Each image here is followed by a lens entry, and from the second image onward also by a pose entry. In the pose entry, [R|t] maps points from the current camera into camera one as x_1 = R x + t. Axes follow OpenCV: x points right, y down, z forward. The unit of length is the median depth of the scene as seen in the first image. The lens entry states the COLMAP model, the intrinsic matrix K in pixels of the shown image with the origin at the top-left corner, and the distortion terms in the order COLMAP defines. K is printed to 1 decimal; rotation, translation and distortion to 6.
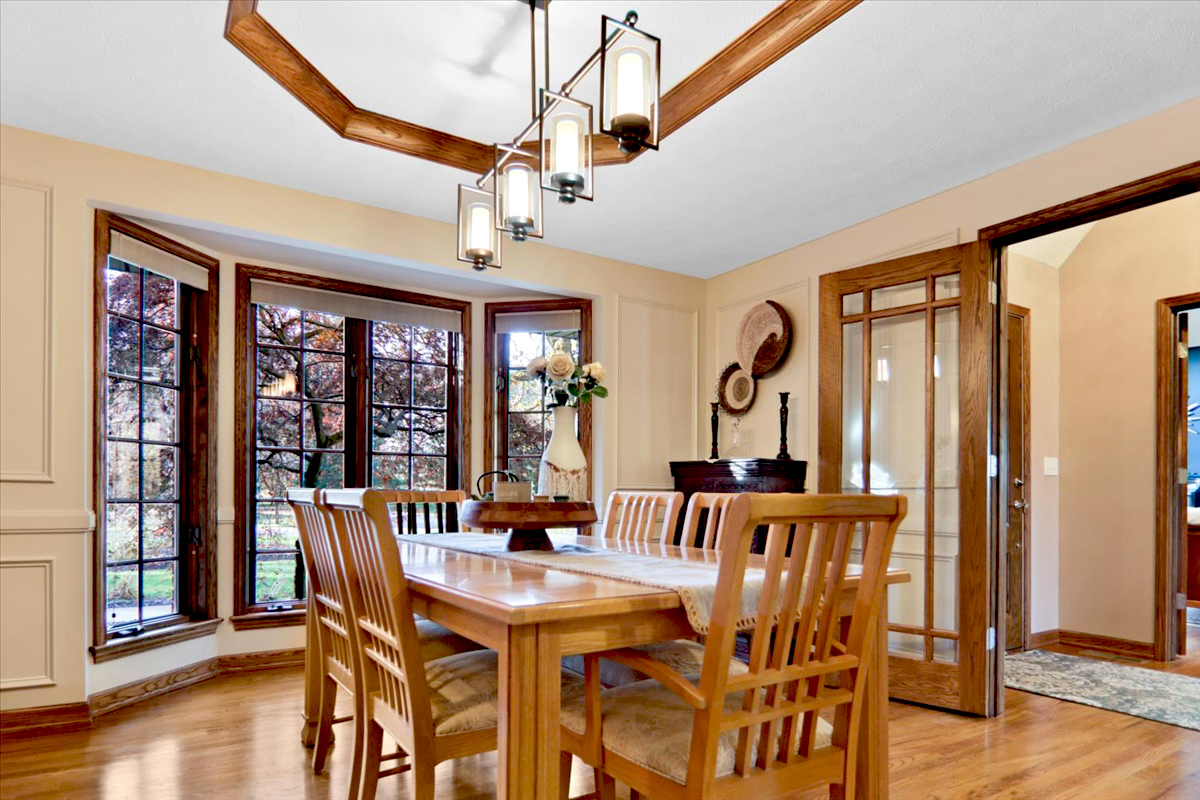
lens RADIAL K [[668.4, 0, 613.6], [0, 668.4, 501.7], [0, 0, 1]] dist [-0.003801, -0.015365]
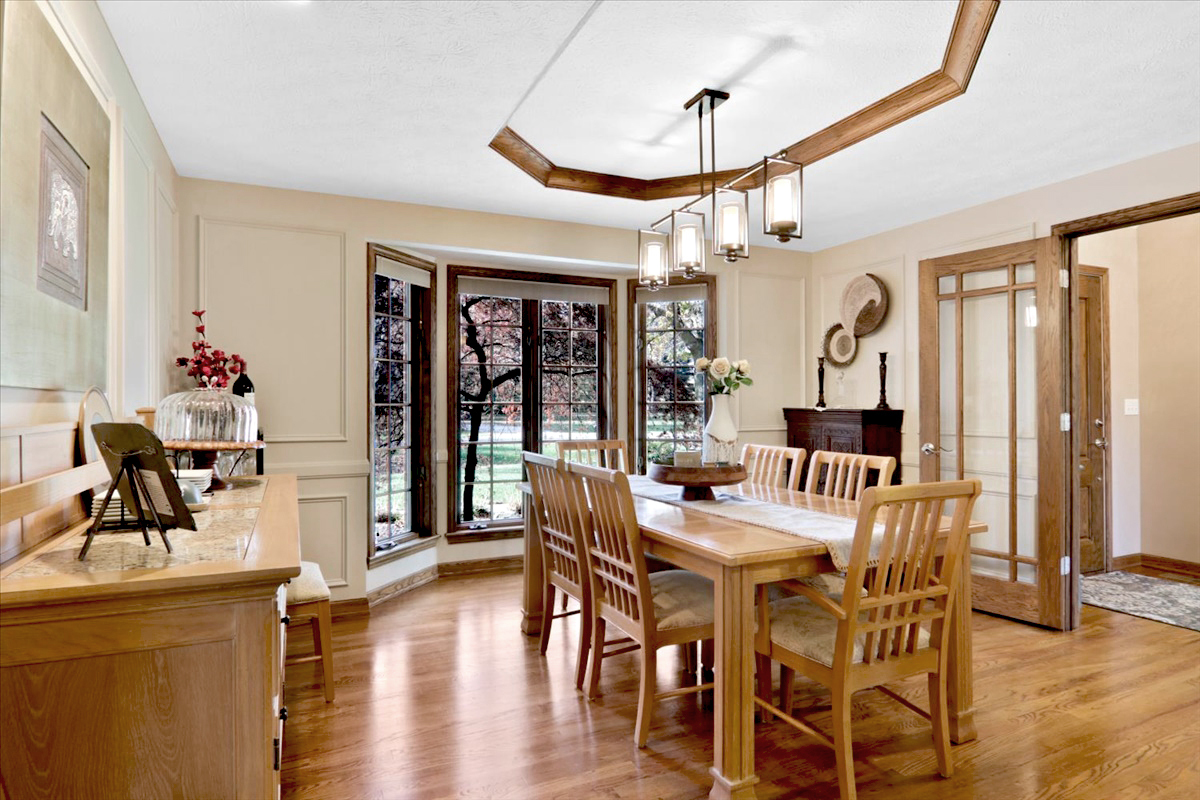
lens RADIAL K [[668.4, 0, 602.3], [0, 668.4, 396.1], [0, 0, 1]] dist [-0.003801, -0.015365]
pose [[0.991320, -0.007771, -0.131238, -0.104284], [0.007123, 0.999960, -0.005405, -0.100716], [0.131275, 0.004423, 0.991336, -0.301867]]
